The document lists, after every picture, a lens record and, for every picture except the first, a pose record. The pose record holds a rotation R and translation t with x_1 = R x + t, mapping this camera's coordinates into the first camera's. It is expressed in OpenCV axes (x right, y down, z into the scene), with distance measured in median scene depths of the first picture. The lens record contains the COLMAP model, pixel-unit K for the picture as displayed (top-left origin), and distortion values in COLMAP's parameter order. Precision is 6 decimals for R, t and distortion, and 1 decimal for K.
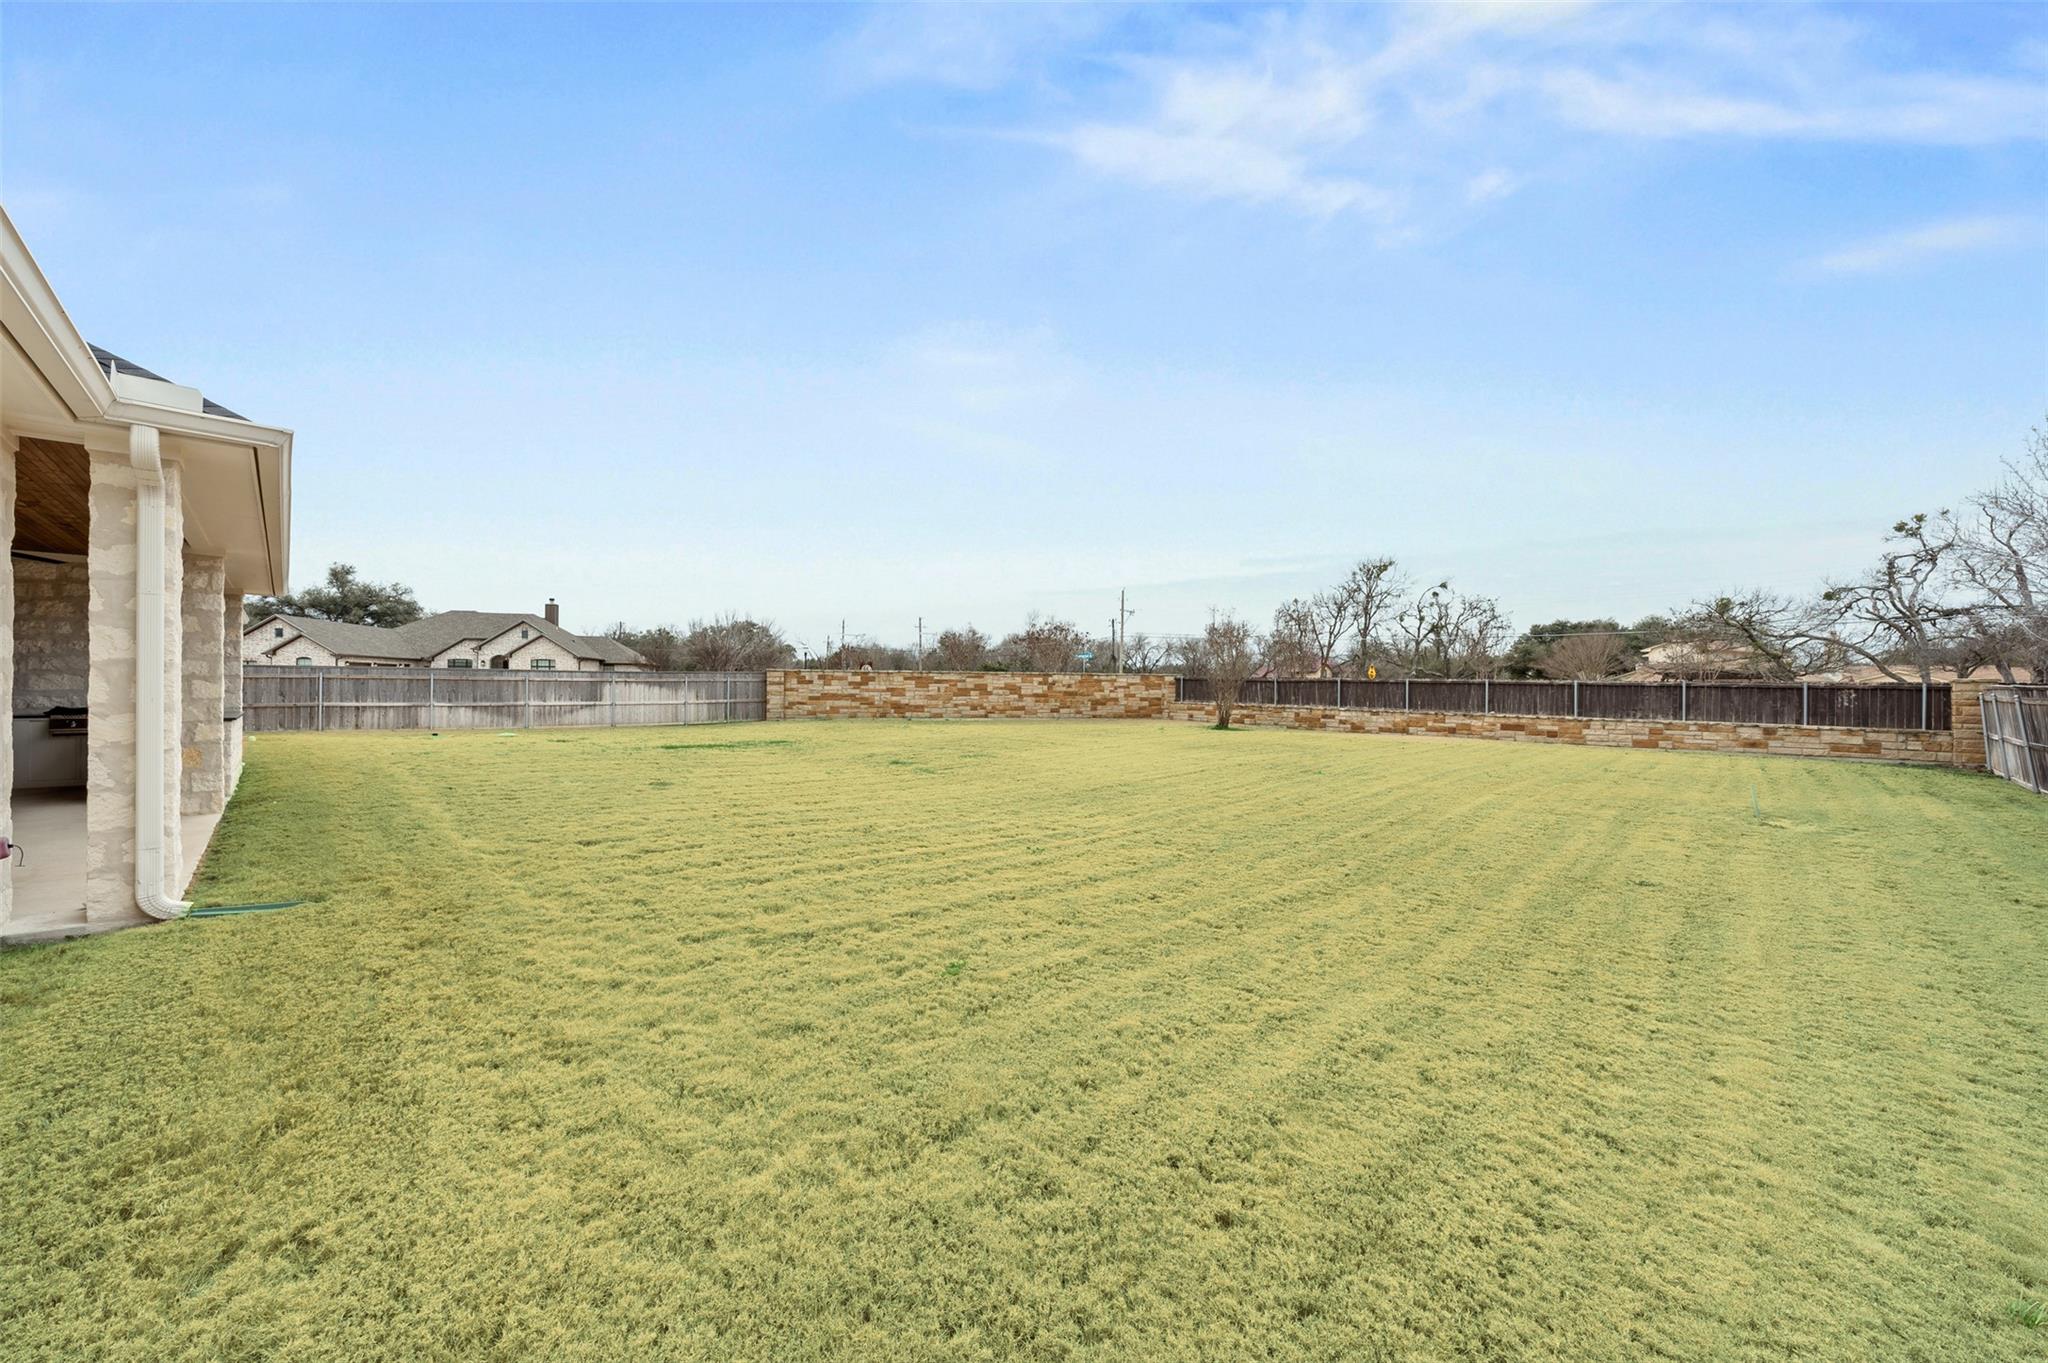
lens RADIAL K [[738.4, 0, 1020.4], [0, 738.4, 695.6], [0, 0, 1]] dist [0.001815, 0.000011]
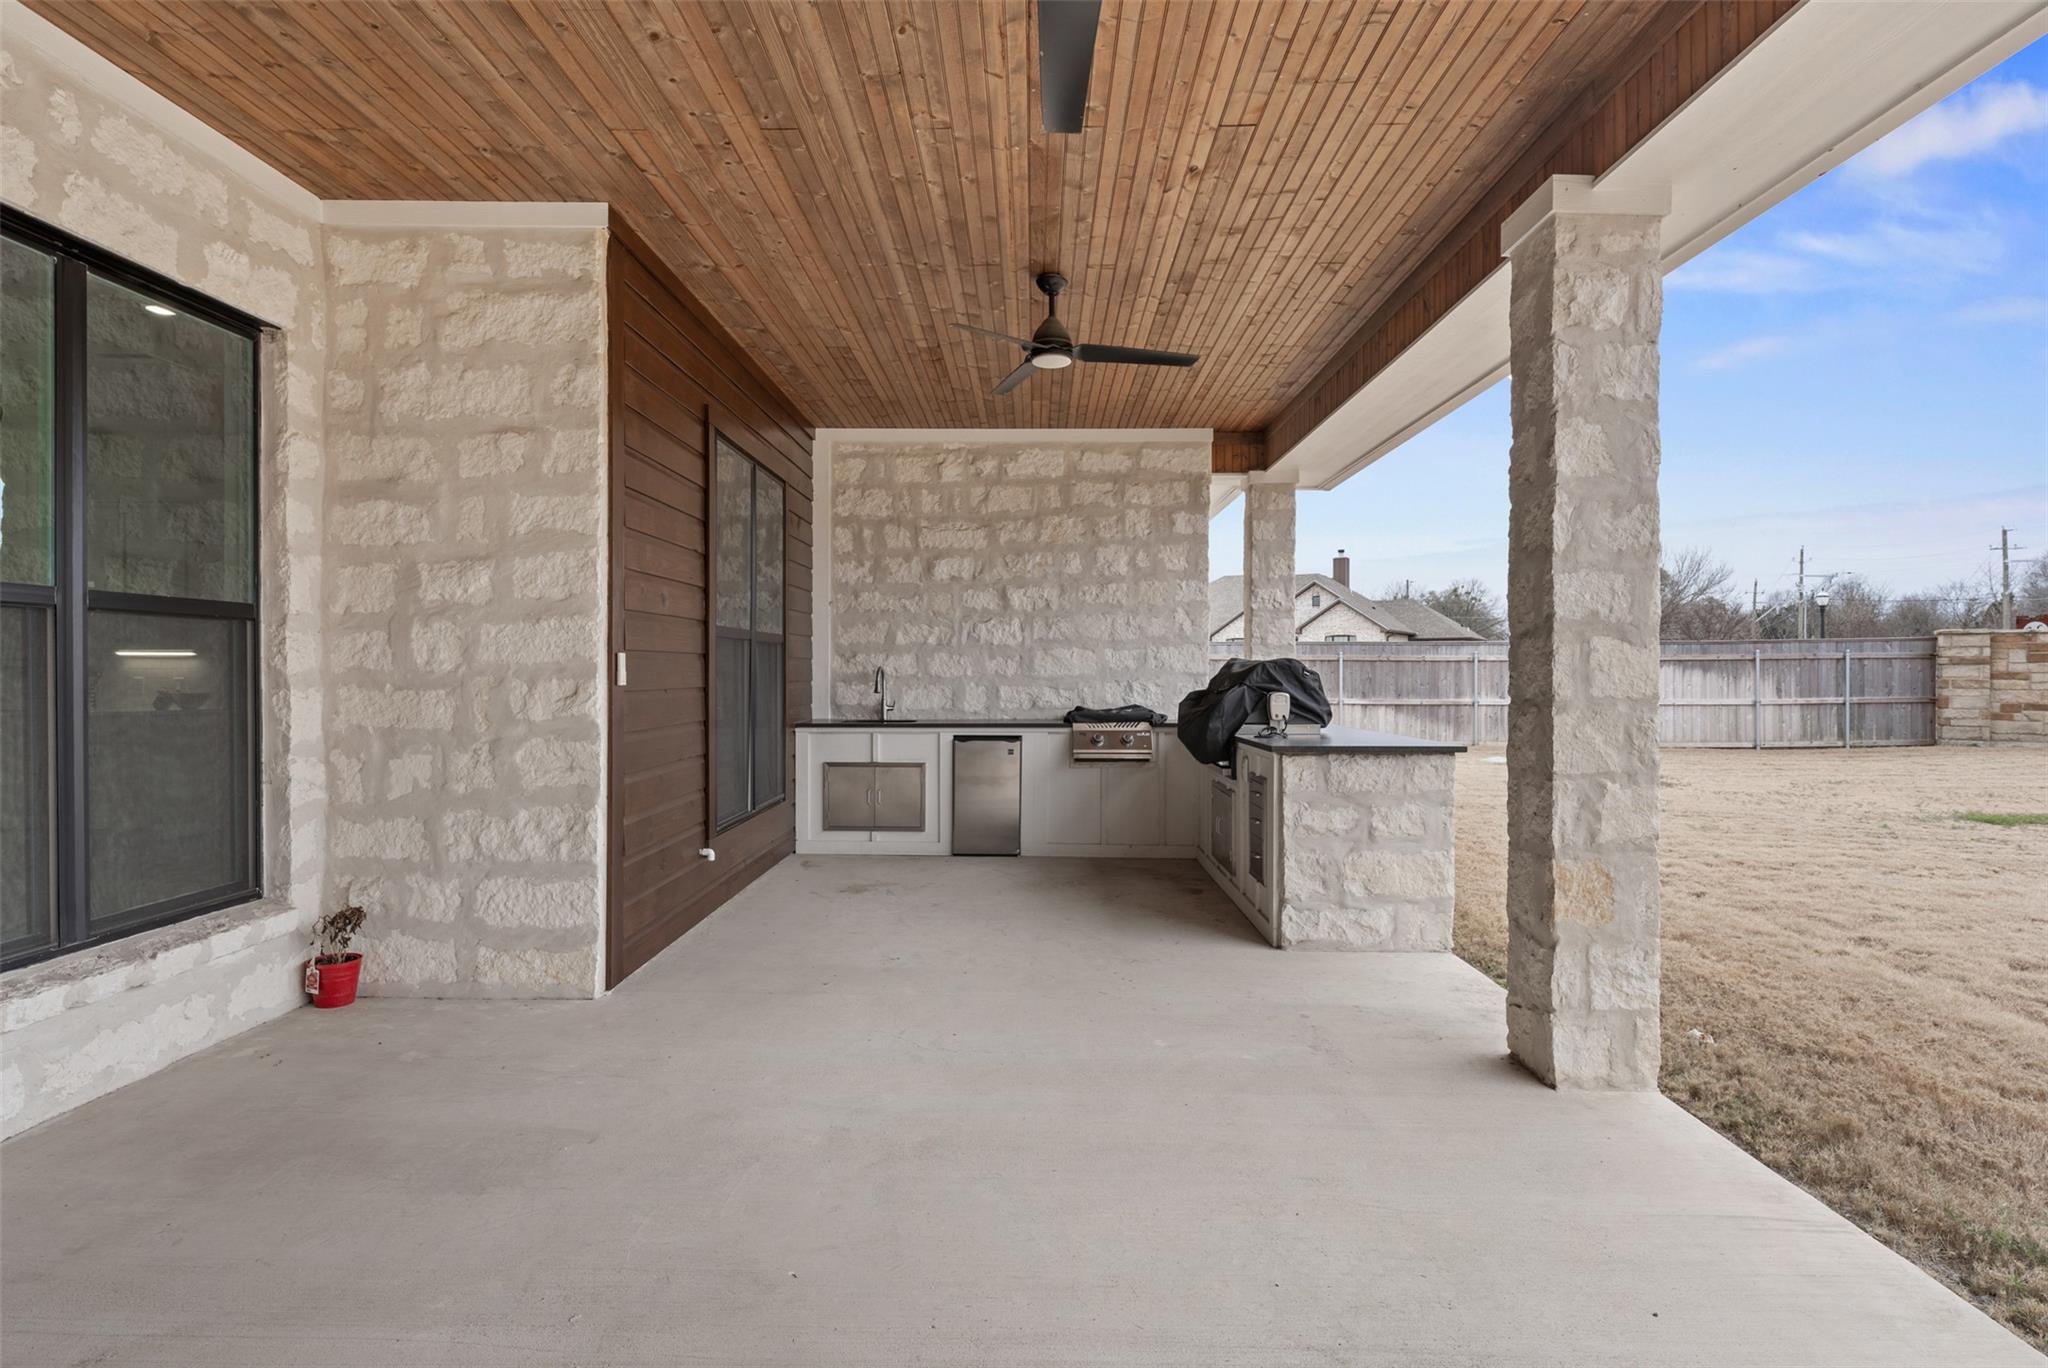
lens RADIAL K [[1138.2, 0, 1025.9], [0, 1138.2, 682.1], [0, 0, 1]] dist [0.001014, 0.000291]
pose [[0.688940, 0.000686, -0.724818, -0.232212], [-0.003795, 0.999989, -0.002661, -0.000097], [0.724808, 0.004584, 0.688936, 0.129503]]
